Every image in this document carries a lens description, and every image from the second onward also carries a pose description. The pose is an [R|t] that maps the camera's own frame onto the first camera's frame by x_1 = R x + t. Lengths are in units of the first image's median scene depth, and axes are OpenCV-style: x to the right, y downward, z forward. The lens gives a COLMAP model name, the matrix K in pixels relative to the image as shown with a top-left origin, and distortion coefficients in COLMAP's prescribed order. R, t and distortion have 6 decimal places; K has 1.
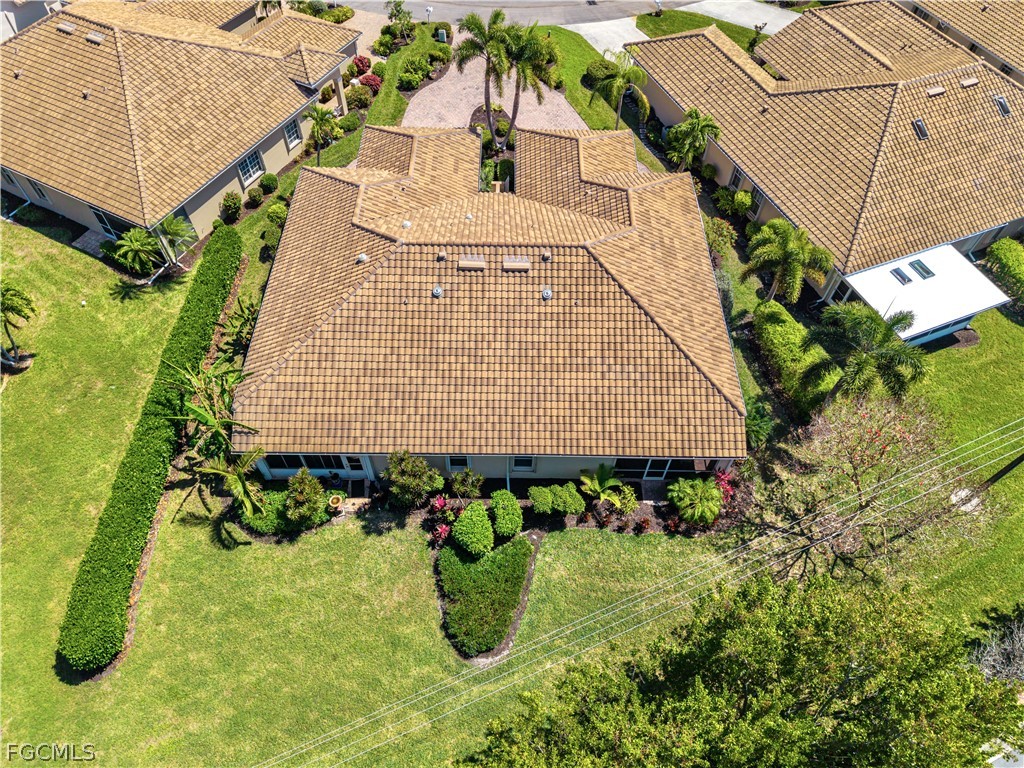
lens RADIAL K [[713.7, 0, 512.0], [0, 713.7, 384.0], [0, 0, 1]] dist [-0.000671, 0.006100]
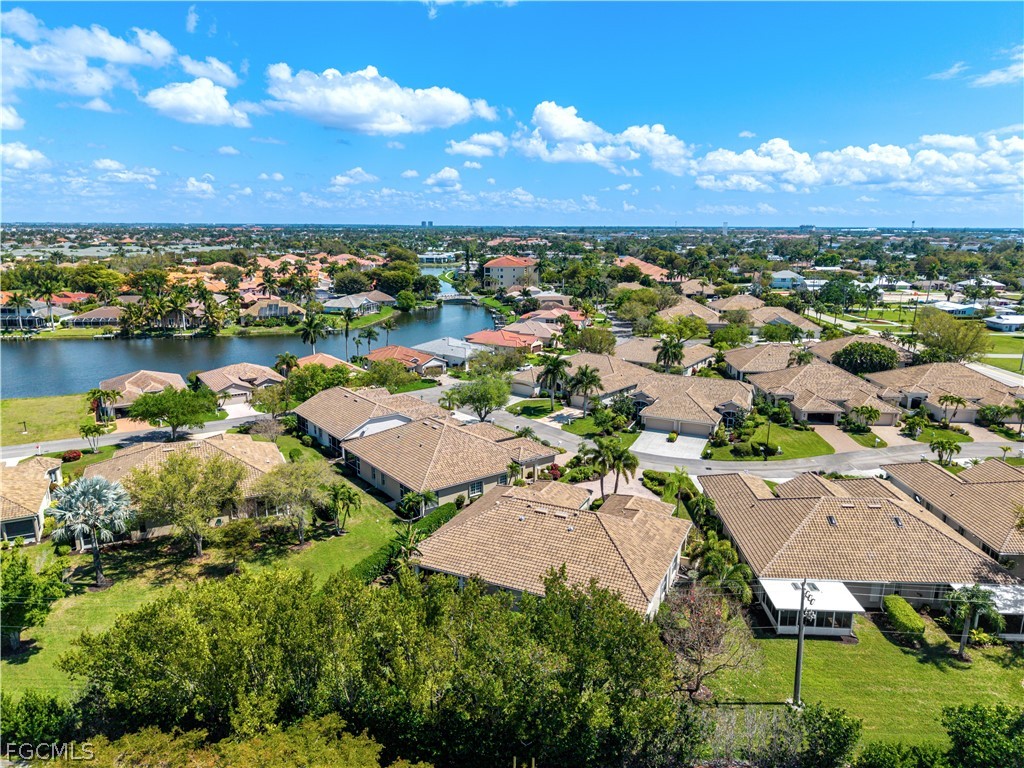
lens RADIAL K [[713.7, 0, 512.0], [0, 713.7, 384.0], [0, 0, 1]] dist [-0.000671, 0.006100]
pose [[0.900029, 0.087334, -0.426990, 0.575574], [-0.347836, 0.734241, -0.583010, 0.641037], [0.262597, 0.673248, 0.691216, -0.567337]]
